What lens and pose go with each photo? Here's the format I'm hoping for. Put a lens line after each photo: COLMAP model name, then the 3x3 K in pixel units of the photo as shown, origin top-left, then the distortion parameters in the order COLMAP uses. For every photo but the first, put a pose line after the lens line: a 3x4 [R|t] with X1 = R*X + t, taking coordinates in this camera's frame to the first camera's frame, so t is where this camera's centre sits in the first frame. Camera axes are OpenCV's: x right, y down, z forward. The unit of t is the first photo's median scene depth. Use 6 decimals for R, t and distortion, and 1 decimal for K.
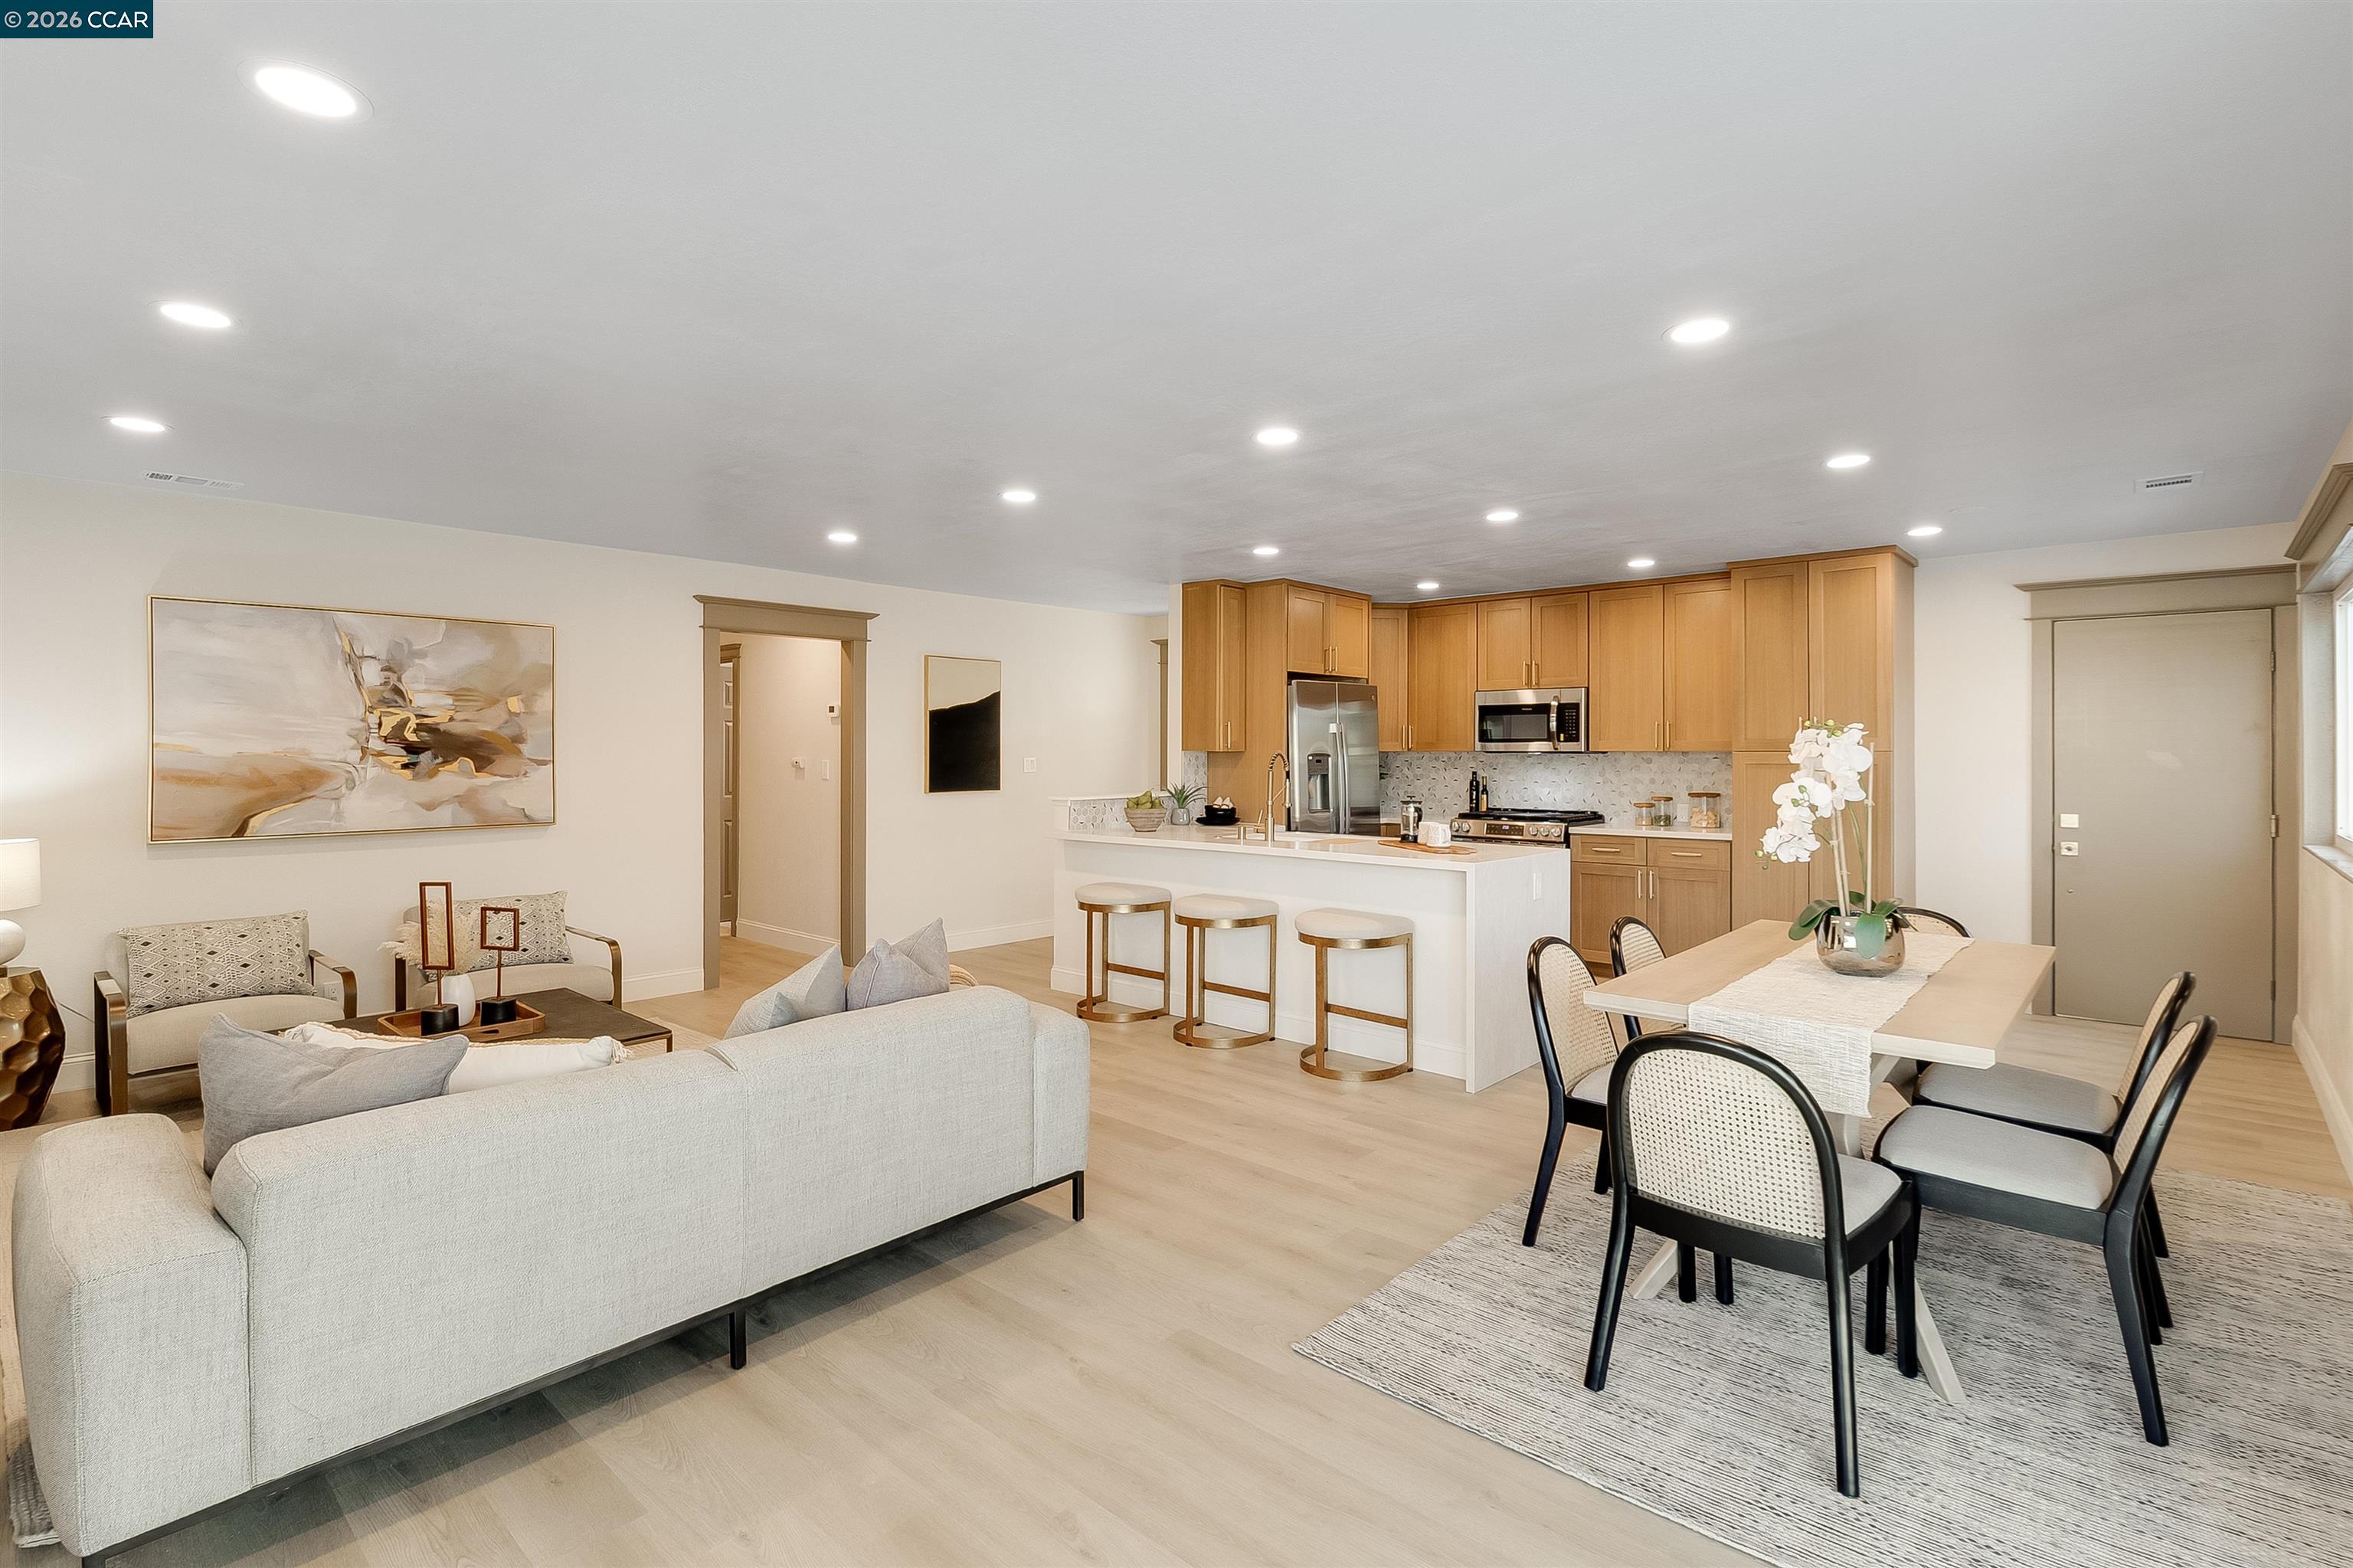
lens RADIAL K [[1099.5, 0, 1187.2], [0, 1099.5, 746.7], [0, 0, 1]] dist [-0.006046, -0.001696]
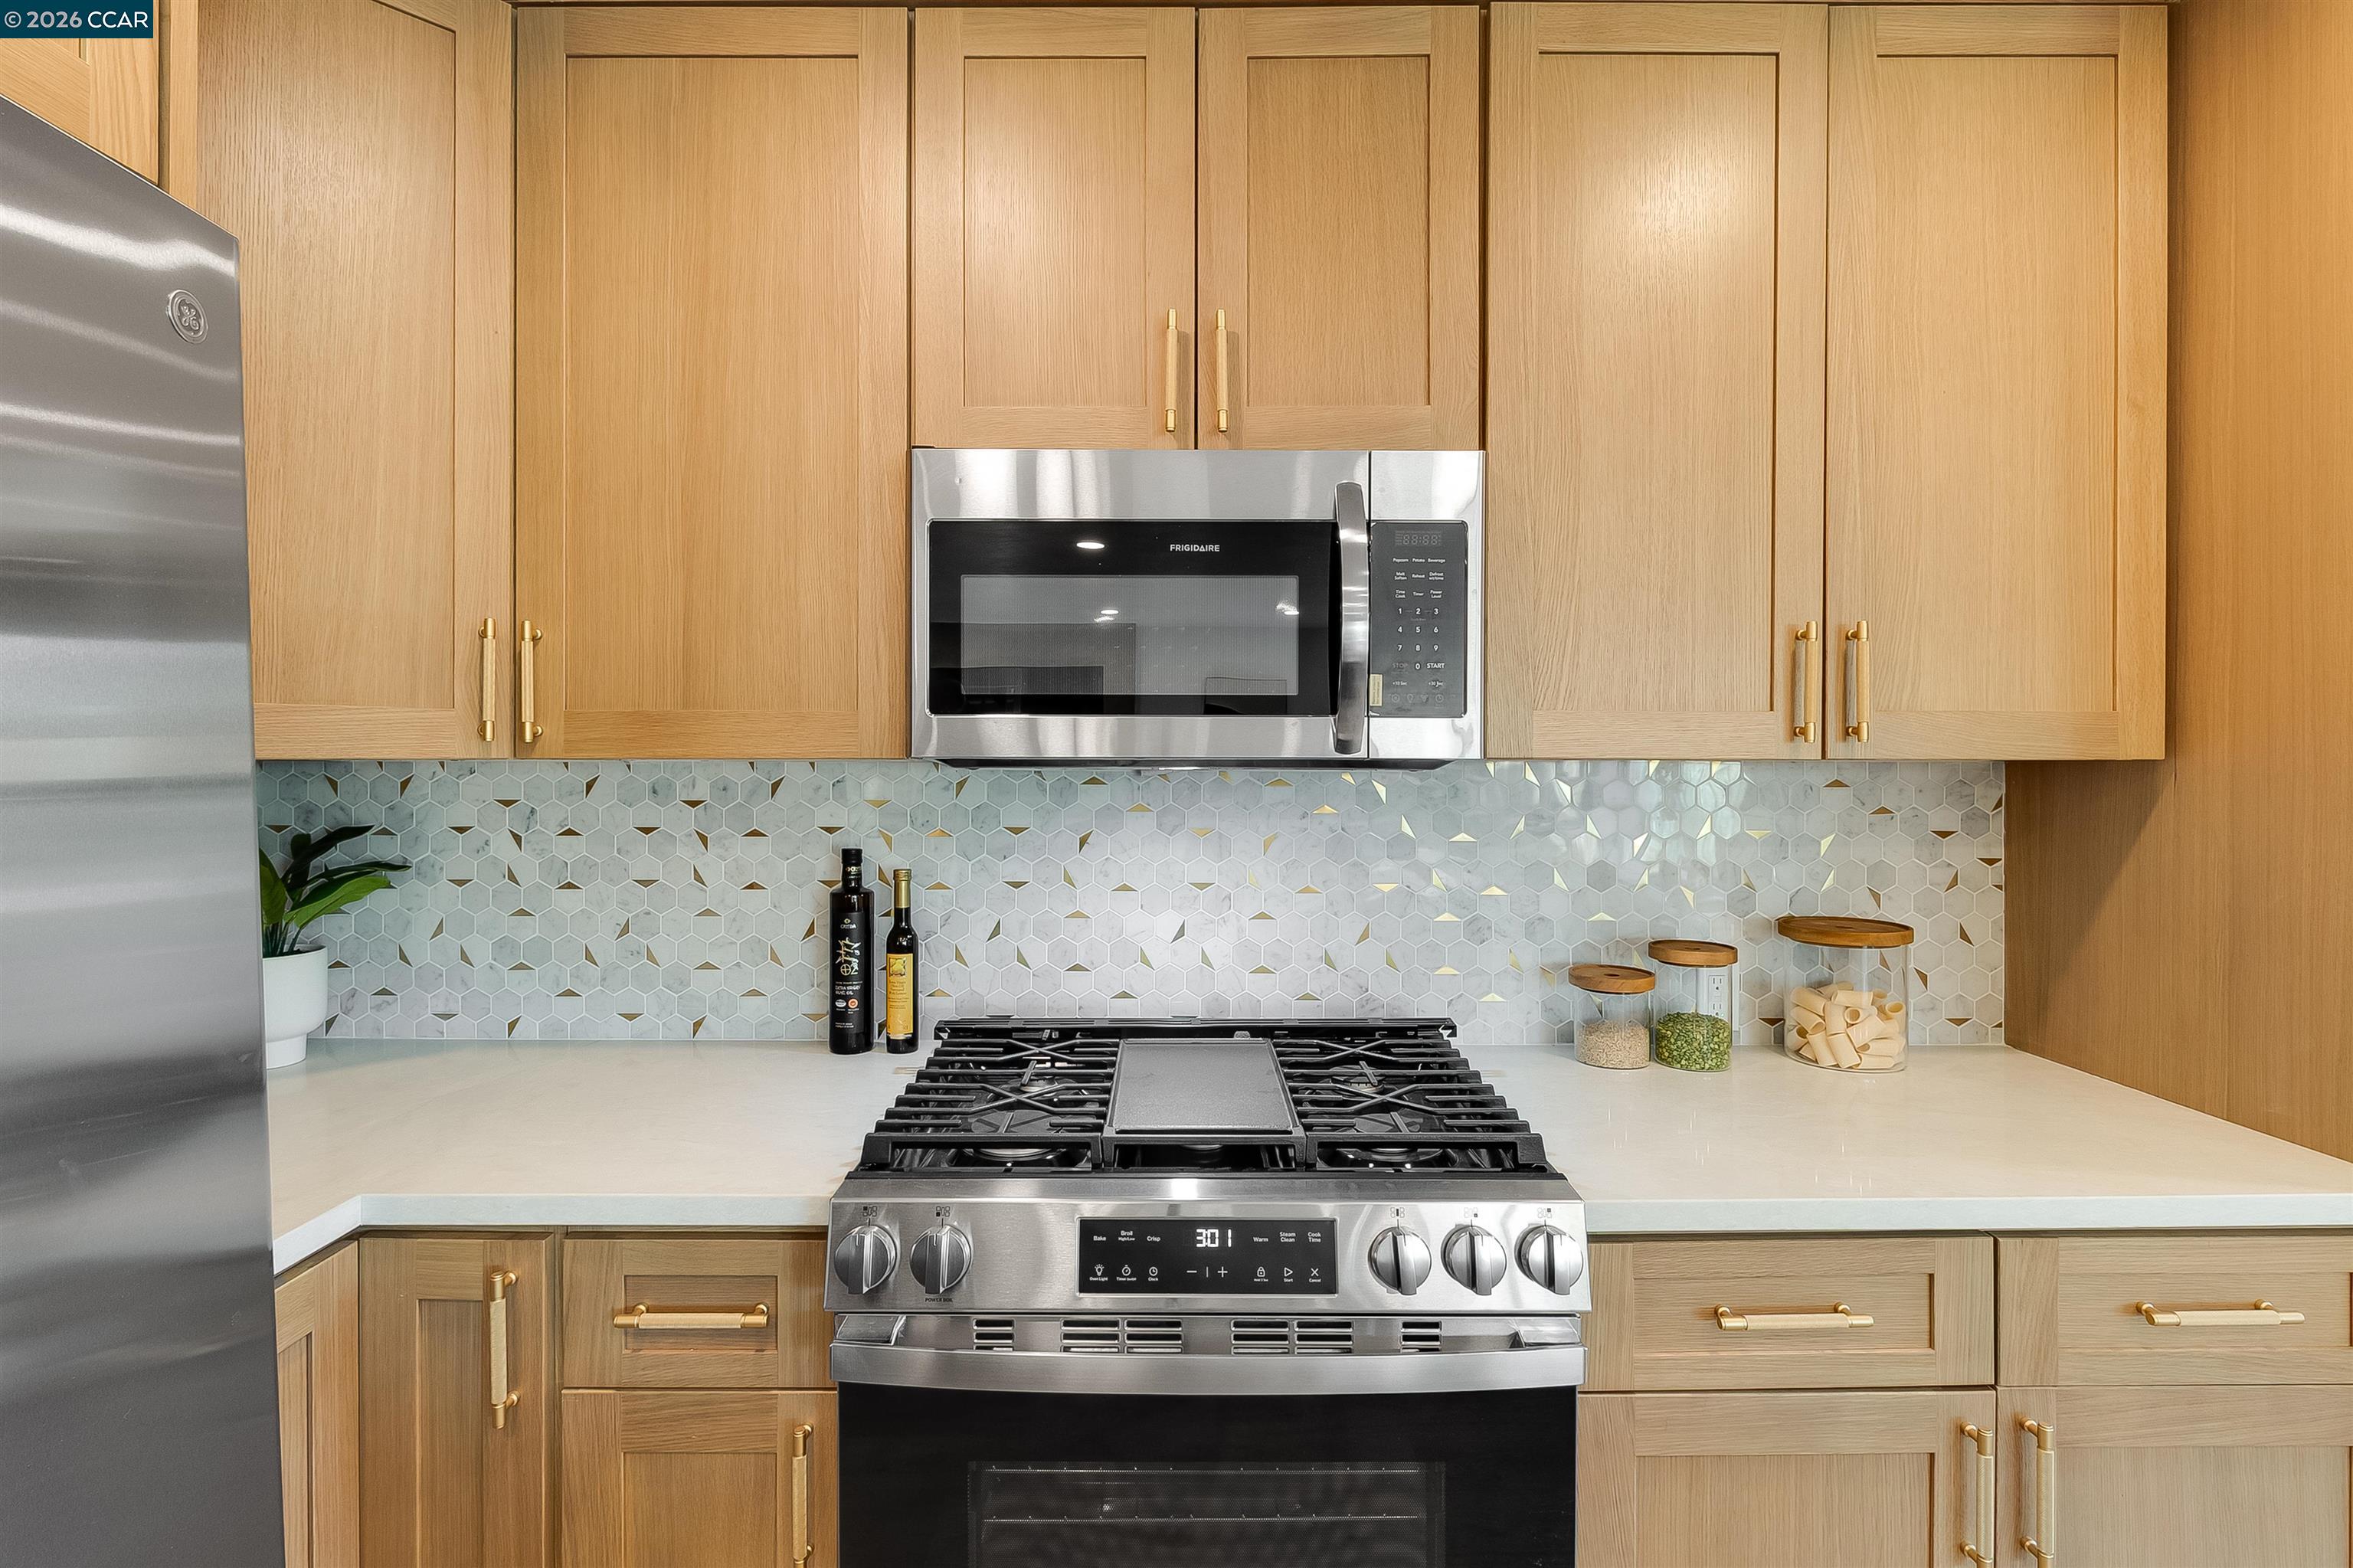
lens RADIAL K [[1122.2, 0, 1162.6], [0, 1122.2, 761.5], [0, 0, 1]] dist [-0.004616, -0.000793]
pose [[0.750823, -0.003251, 0.660496, 0.227137], [-0.004005, 0.999947, 0.009474, 0.003460], [-0.660492, -0.009759, 0.750770, 1.128973]]
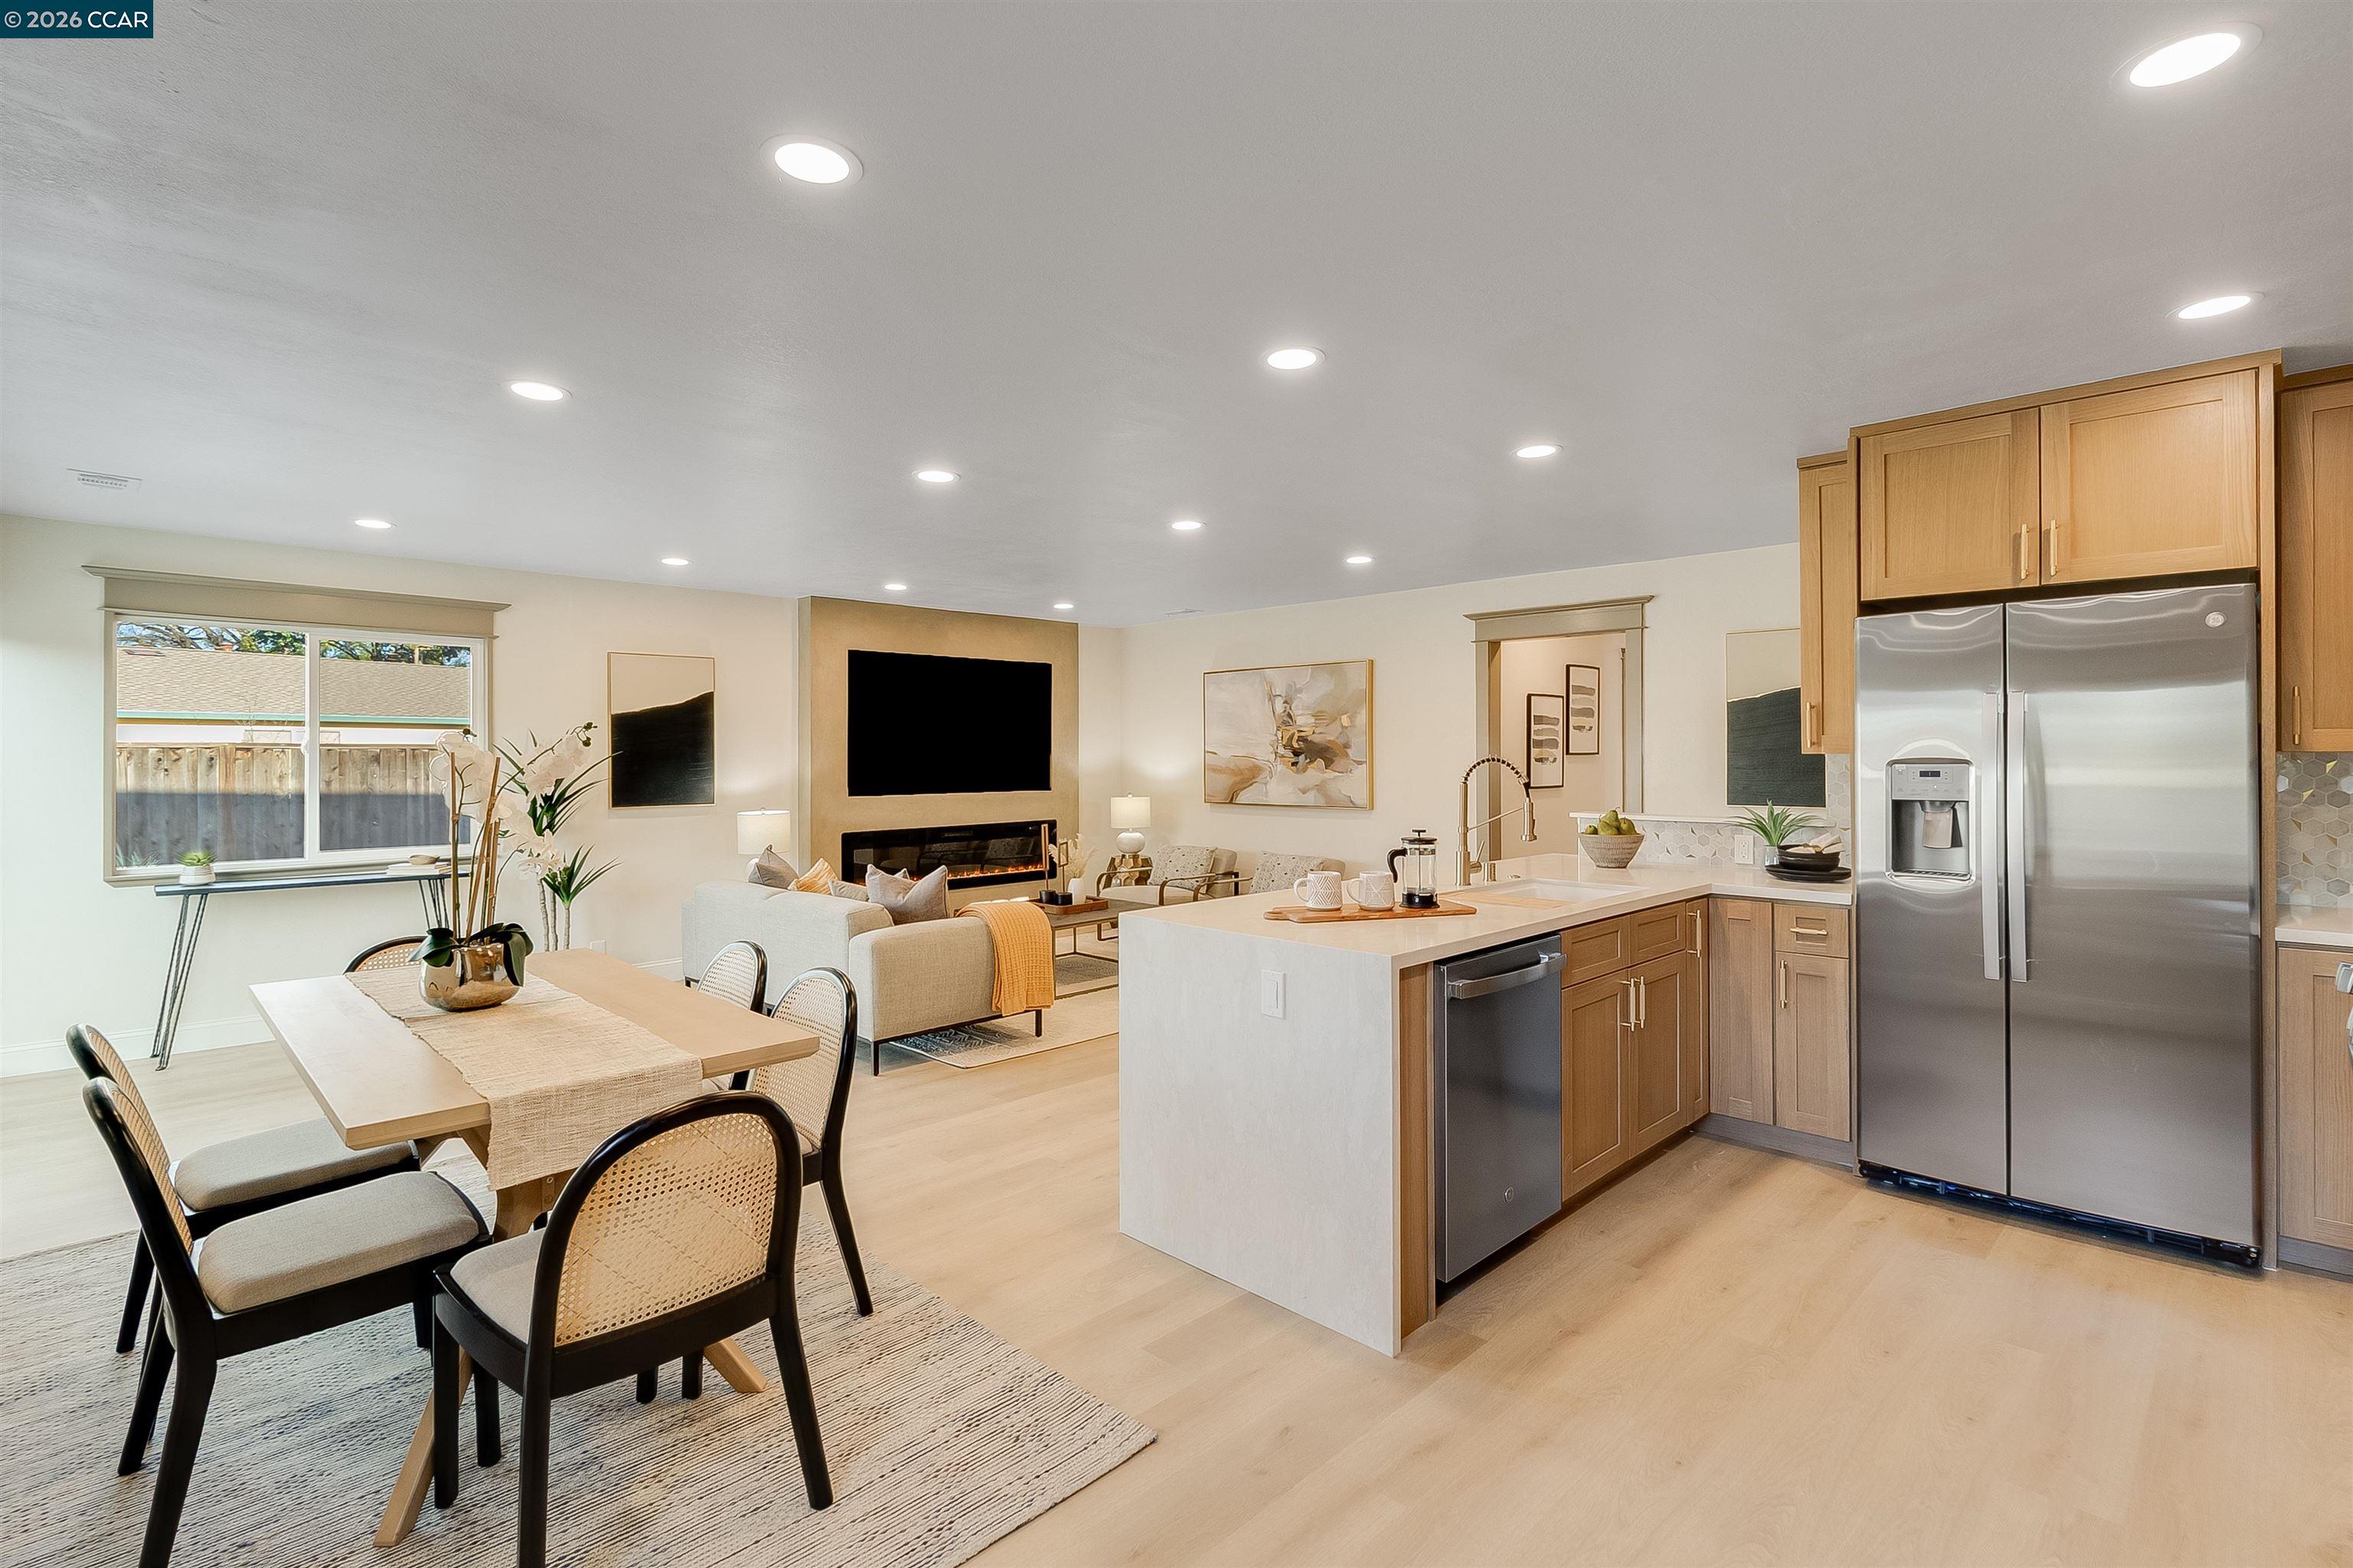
lens RADIAL K [[1094.2, 0, 1174.0], [0, 1094.2, 767.8], [0, 0, 1]] dist [-0.005761, -0.000943]
pose [[-0.052361, 0.013662, -0.998535, 0.787038], [0.010133, 0.999862, 0.013148, 0.000732], [0.998577, -0.009429, -0.052492, 0.868110]]
